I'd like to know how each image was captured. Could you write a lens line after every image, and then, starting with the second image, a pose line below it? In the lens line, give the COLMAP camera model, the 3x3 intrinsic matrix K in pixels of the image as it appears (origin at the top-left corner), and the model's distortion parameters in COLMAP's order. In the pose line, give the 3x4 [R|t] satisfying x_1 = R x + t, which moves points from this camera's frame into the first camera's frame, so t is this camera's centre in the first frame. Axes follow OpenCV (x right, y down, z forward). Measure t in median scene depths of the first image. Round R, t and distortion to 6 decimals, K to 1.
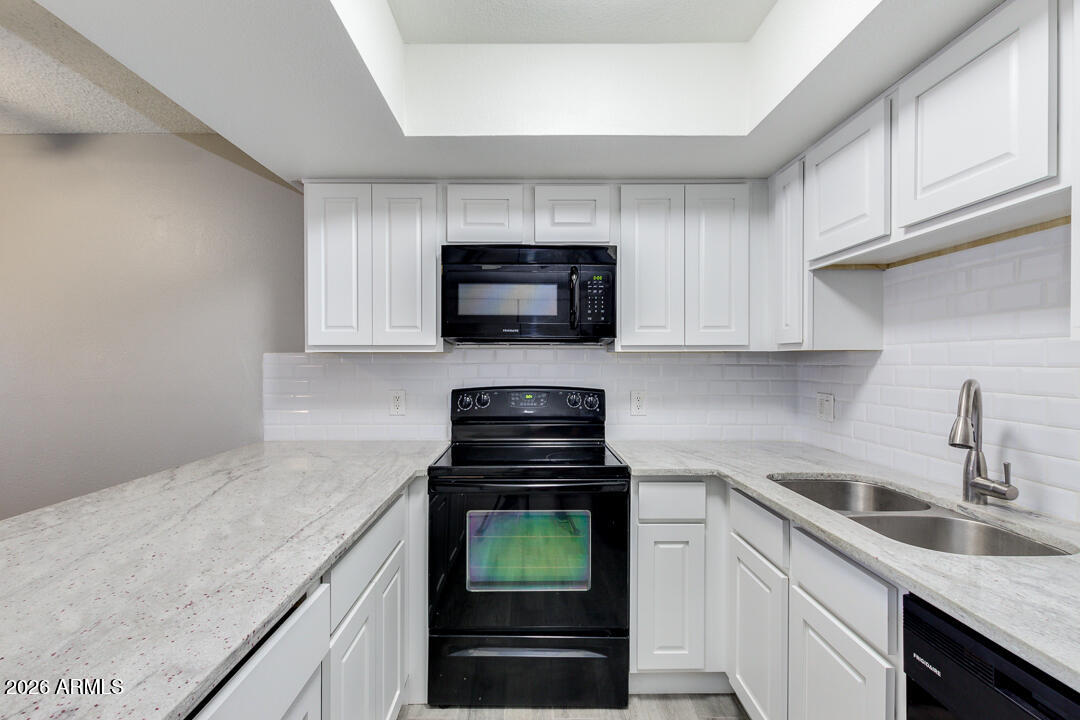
lens RADIAL K [[494.5, 0, 540.1], [0, 494.5, 361.2], [0, 0, 1]] dist [0.006102, -0.000769]
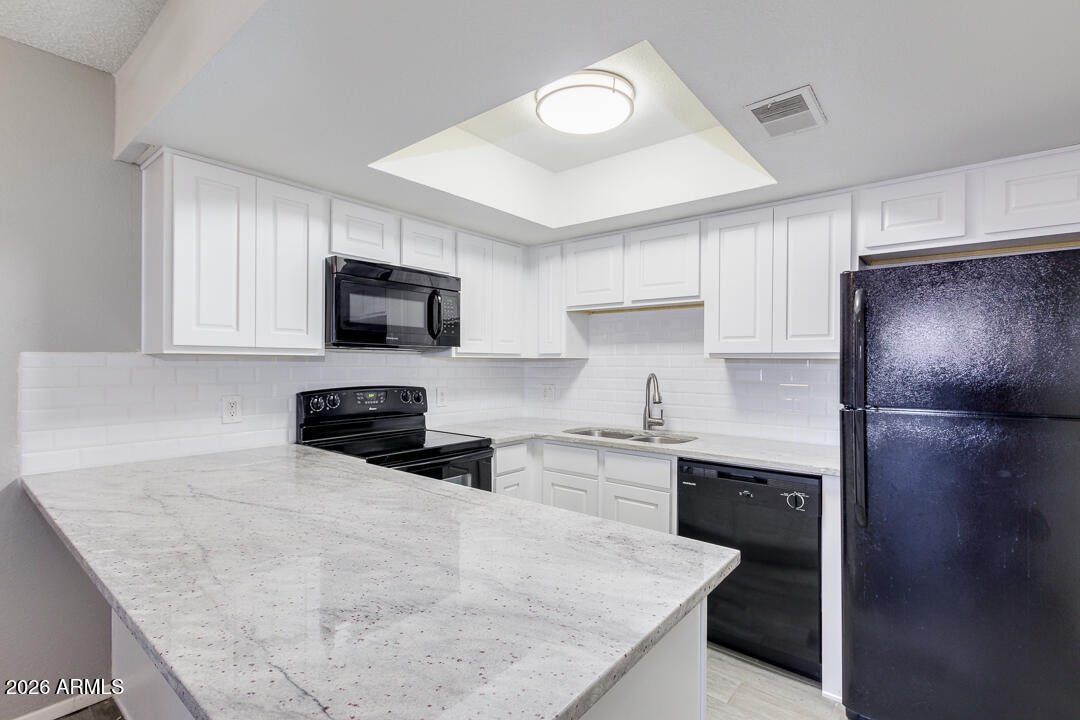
lens RADIAL K [[494.5, 0, 539.9], [0, 494.5, 362.7], [0, 0, 1]] dist [0.006102, -0.000769]
pose [[0.646429, 0.004847, 0.762959, -0.709972], [-0.004086, 0.999987, -0.002891, -0.001776], [-0.762963, -0.001248, 0.646441, -0.026781]]
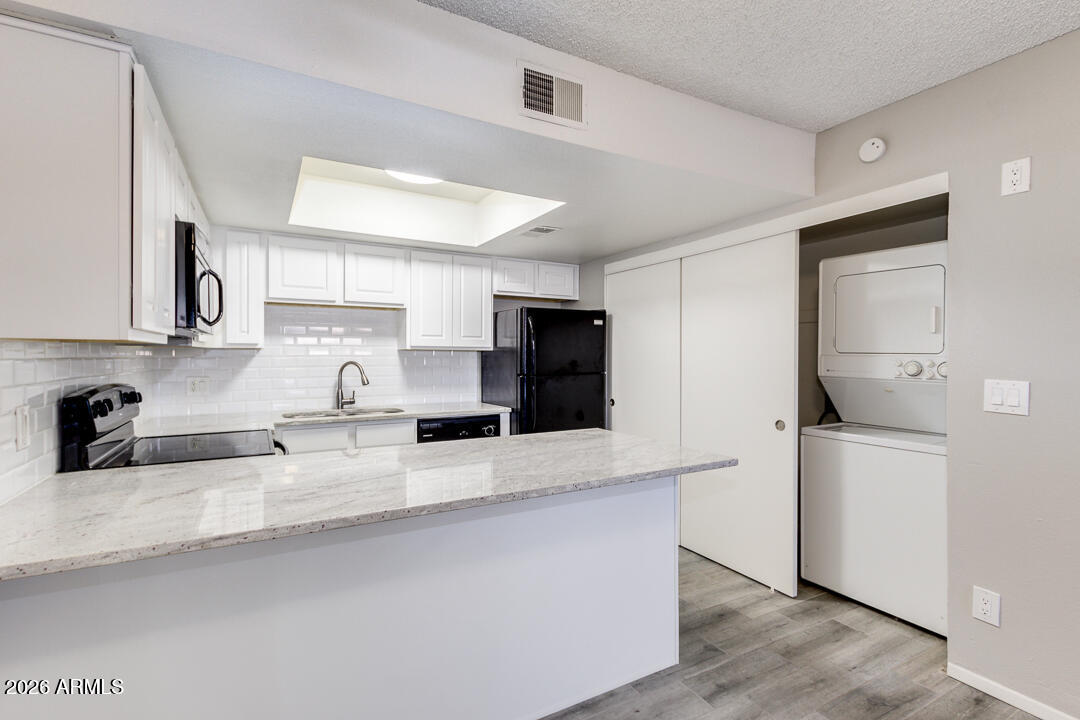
lens RADIAL K [[494.5, 0, 545.6], [0, 494.5, 357.4], [0, 0, 1]] dist [0.006102, -0.000769]
pose [[-0.468539, -0.010978, 0.883374, -1.239641], [-0.001809, 0.999933, 0.011467, -0.011301], [-0.883441, 0.003774, -0.468528, 0.821962]]
